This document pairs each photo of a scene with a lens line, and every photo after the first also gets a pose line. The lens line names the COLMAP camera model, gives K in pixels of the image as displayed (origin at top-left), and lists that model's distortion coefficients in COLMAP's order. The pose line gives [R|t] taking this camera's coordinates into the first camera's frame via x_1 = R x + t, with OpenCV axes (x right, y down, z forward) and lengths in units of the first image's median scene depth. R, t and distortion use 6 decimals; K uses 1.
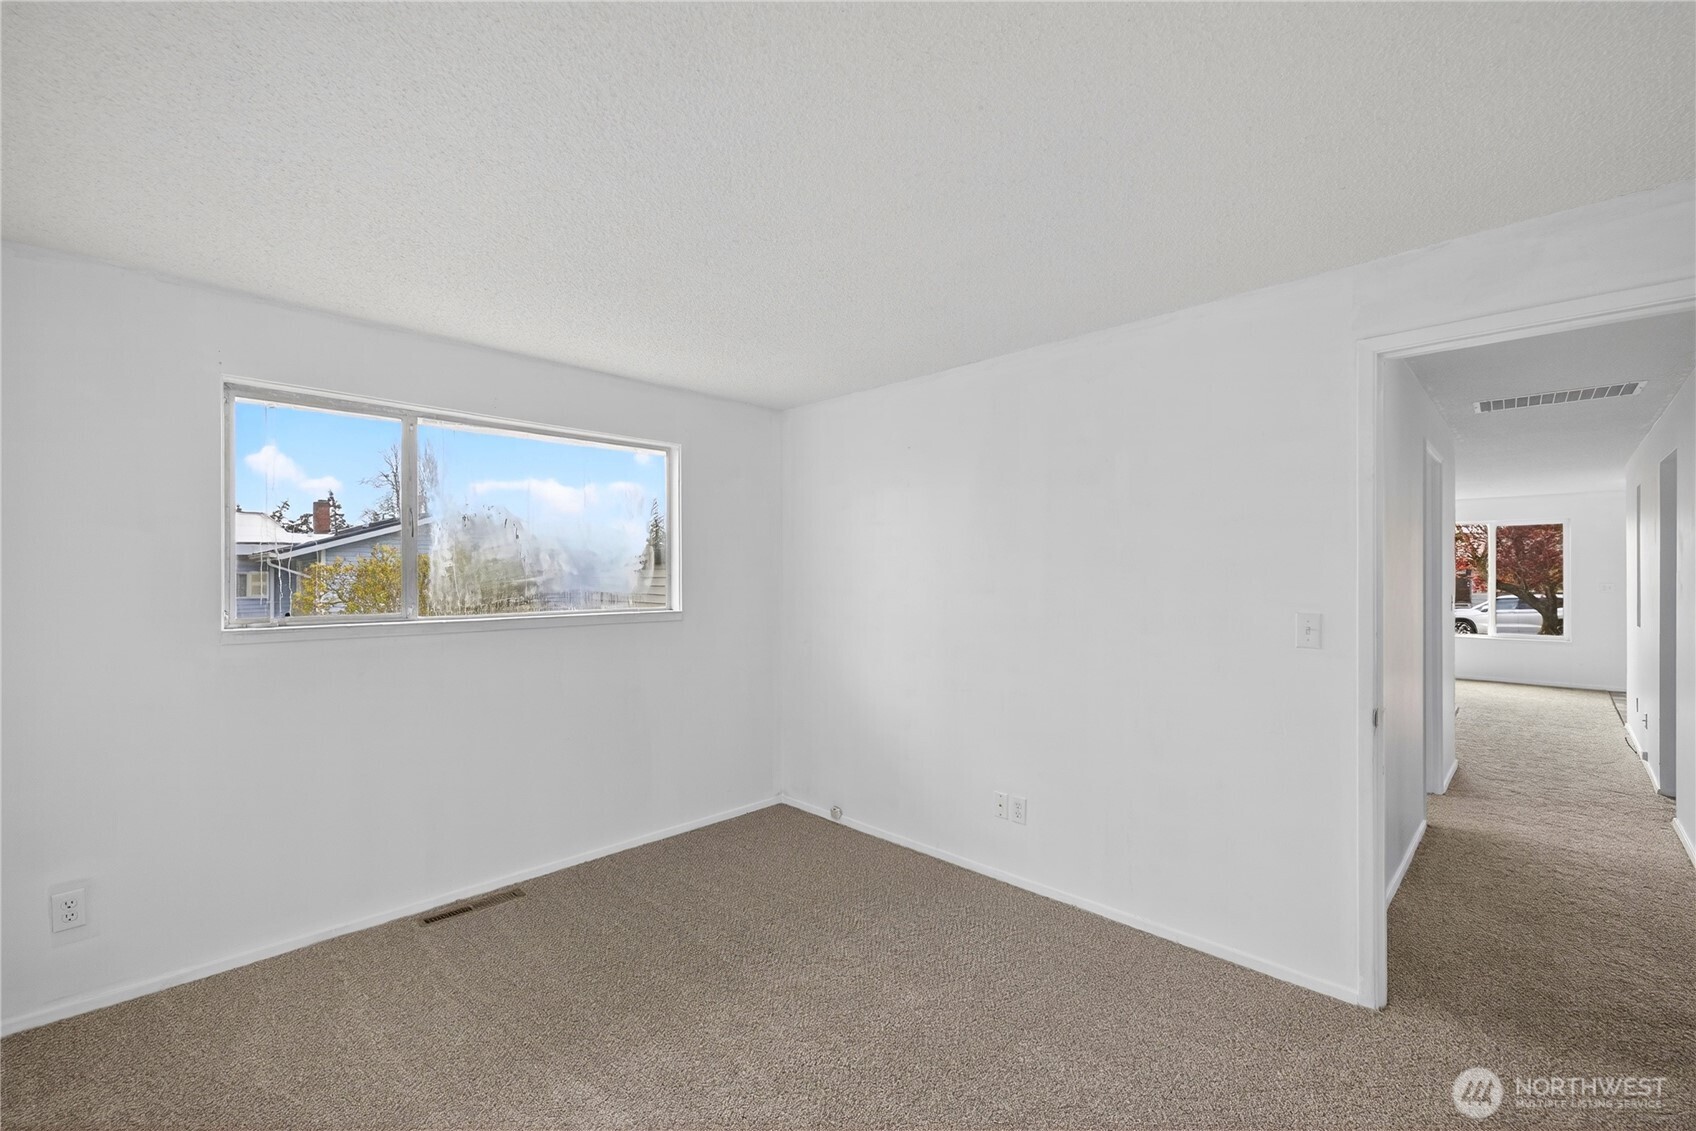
lens RADIAL K [[700.3, 0, 846.9], [0, 700.3, 569.8], [0, 0, 1]] dist [0.009384, -0.000217]
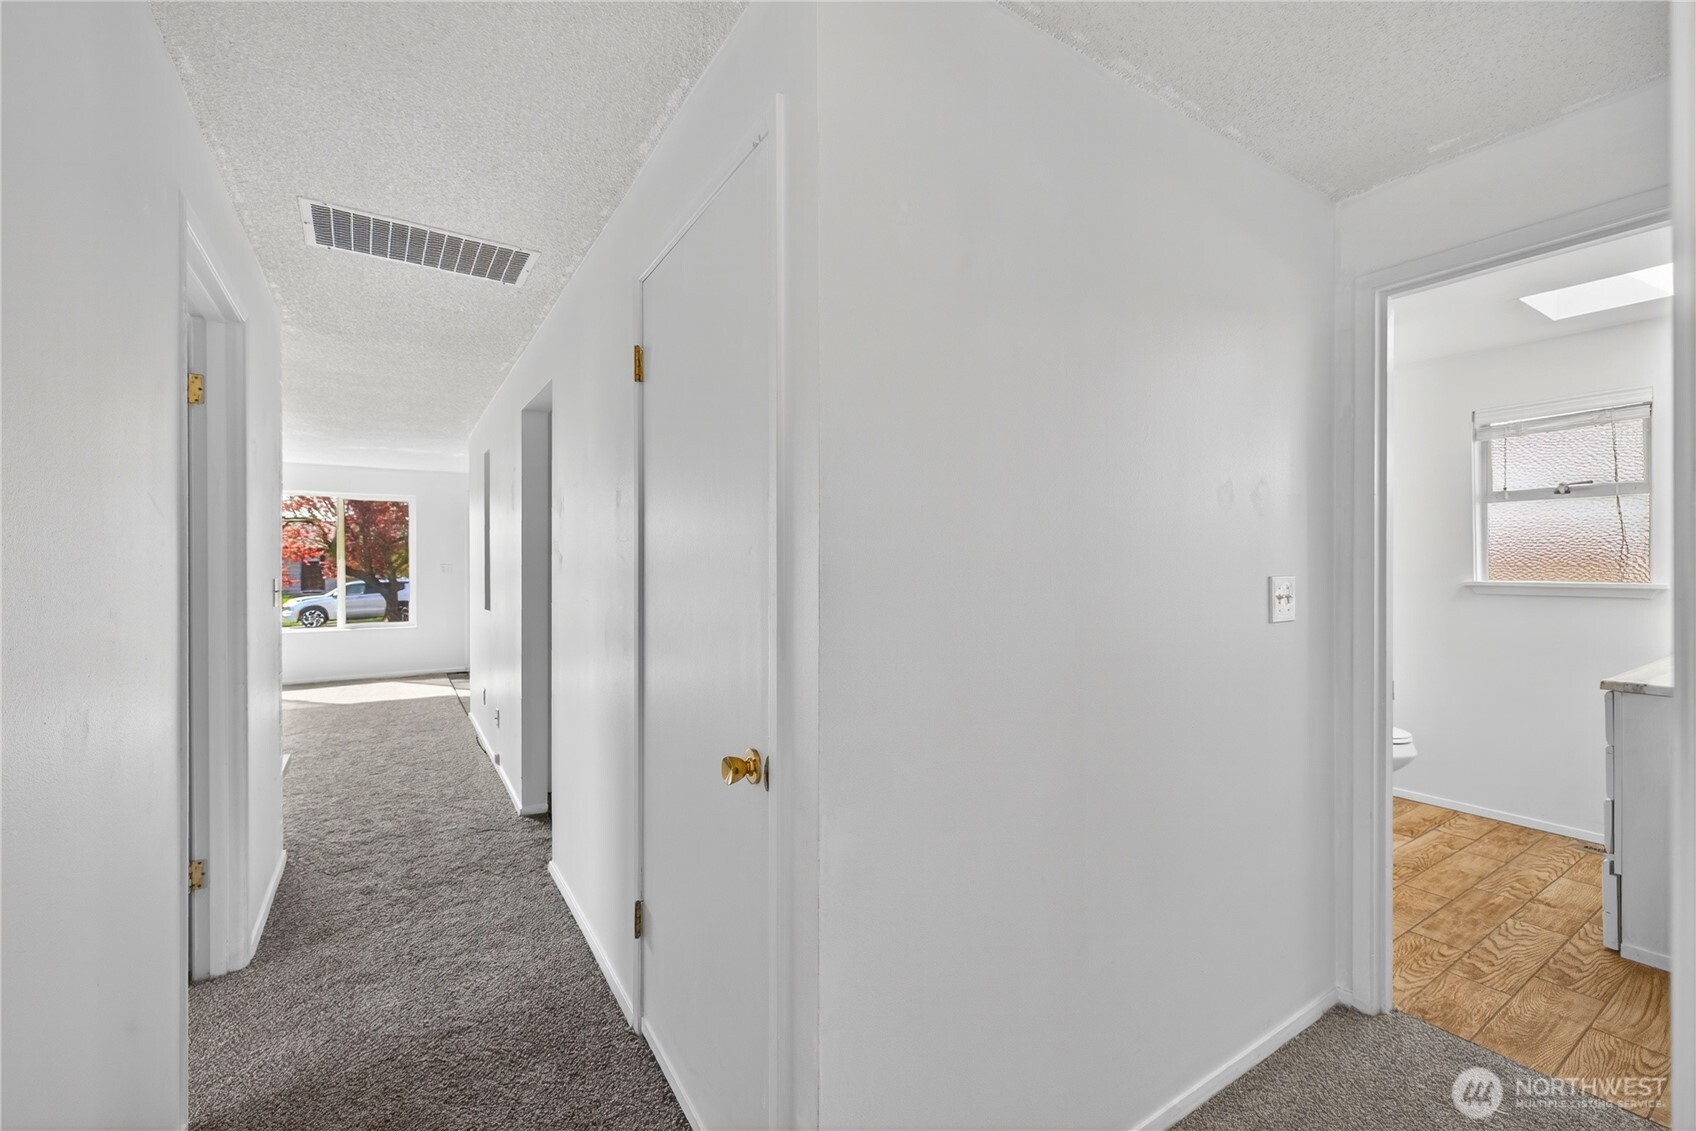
lens RADIAL K [[700.3, 0, 846.9], [0, 700.3, 569.8], [0, 0, 1]] dist [0.009384, -0.000217]
pose [[0.207226, -0.012515, 0.978213, 0.162935], [-0.003384, 0.999903, 0.013509, 0.007072], [-0.978287, -0.006109, 0.207163, 0.175564]]
